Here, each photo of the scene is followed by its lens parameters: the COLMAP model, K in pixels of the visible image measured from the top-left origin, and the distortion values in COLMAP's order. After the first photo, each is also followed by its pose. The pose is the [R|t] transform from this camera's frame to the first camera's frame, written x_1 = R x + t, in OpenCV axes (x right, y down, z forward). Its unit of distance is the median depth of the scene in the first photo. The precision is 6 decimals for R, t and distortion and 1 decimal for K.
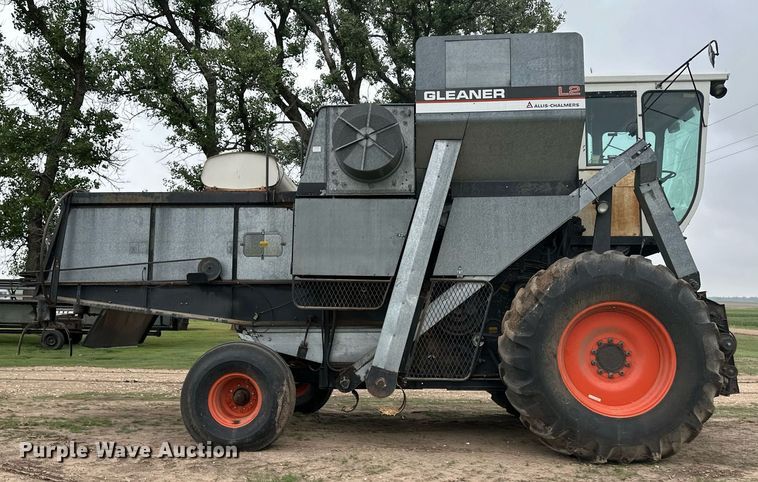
lens RADIAL K [[641.5, 0, 379.1], [0, 641.5, 249.3], [0, 0, 1]] dist [0.121931, -0.238021]
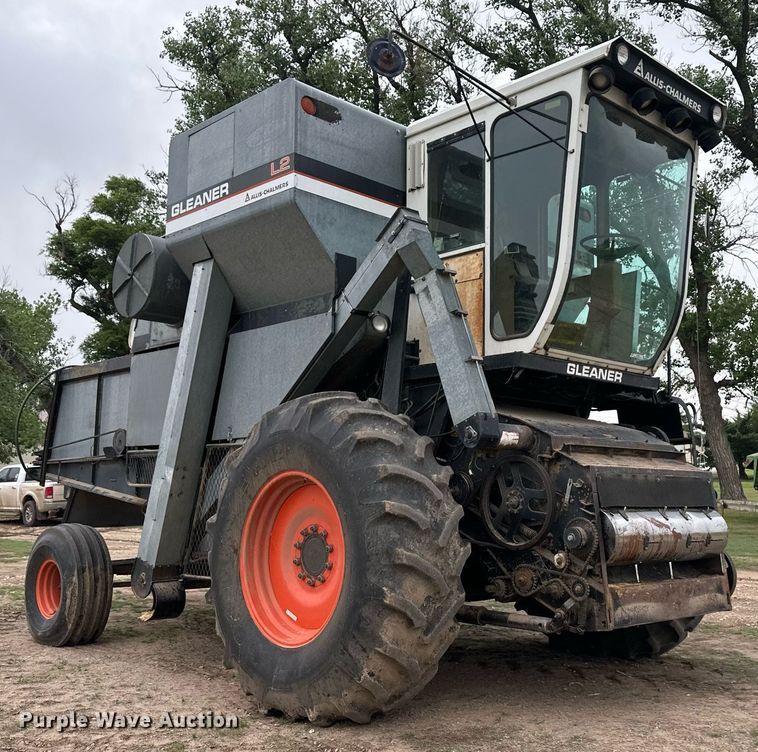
lens RADIAL K [[865.7, 0, 482.2], [0, 865.7, 375.3], [0, 0, 1]] dist [0.110865, -0.031232]
pose [[0.789034, -0.090295, -0.607677, 0.997229], [0.084102, 0.995703, -0.038750, 0.031800], [0.608565, -0.020532, 0.793238, 0.382455]]
